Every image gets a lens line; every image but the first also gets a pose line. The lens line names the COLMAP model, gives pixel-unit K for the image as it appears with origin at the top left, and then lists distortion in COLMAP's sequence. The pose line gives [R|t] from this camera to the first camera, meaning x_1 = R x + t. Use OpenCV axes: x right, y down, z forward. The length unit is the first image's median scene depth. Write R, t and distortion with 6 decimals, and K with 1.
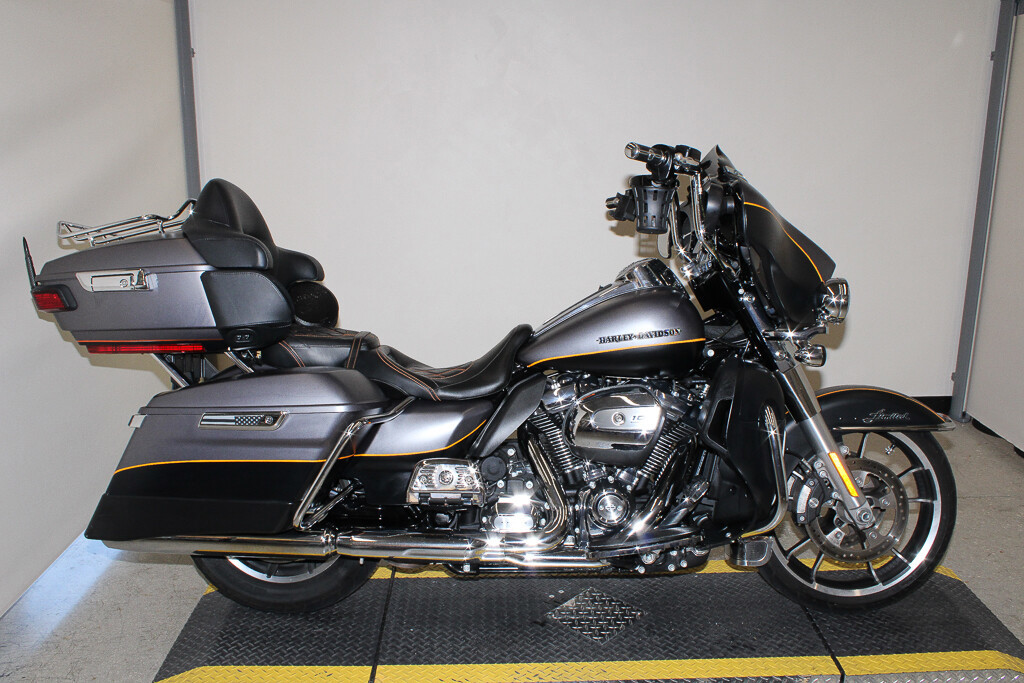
lens RADIAL K [[858.0, 0, 512.0], [0, 858.0, 341.5], [0, 0, 1]] dist [-0.157103, 0.086826]
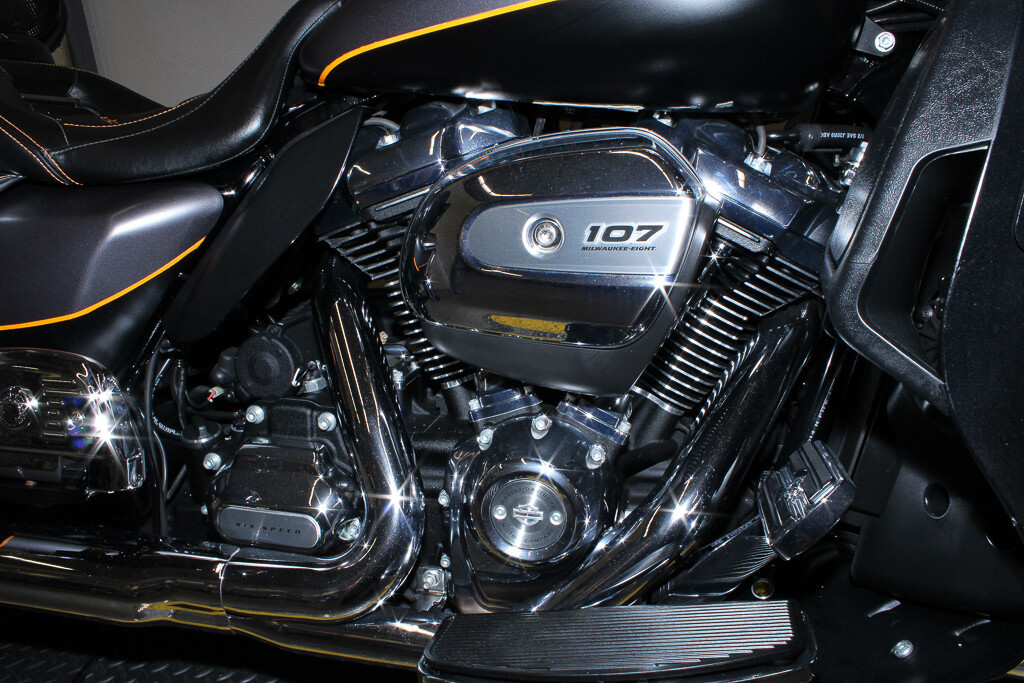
lens RADIAL K [[858.0, 0, 512.0], [0, 858.0, 341.5], [0, 0, 1]] dist [-0.157103, 0.086826]
pose [[0.985240, 0.035701, -0.167413, 0.157916], [-0.004096, 0.982647, 0.185442, 0.069326], [0.171128, -0.182019, 0.968289, 0.684710]]
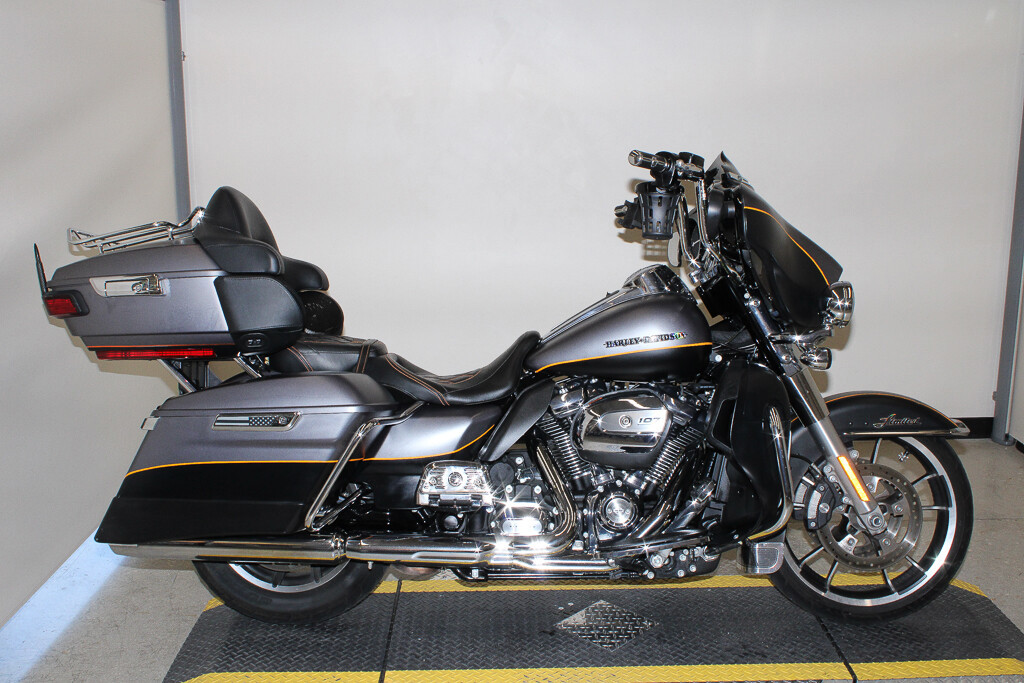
lens RADIAL K [[1006.9, 0, 512.0], [0, 1006.9, 341.5], [0, 0, 1]] dist [-0.122452, 0.019342]
pose [[0.999978, -0.003667, -0.005521, -0.002729], [0.003445, 0.999211, -0.039555, 0.040931], [0.005662, 0.039535, 0.999202, -0.185933]]
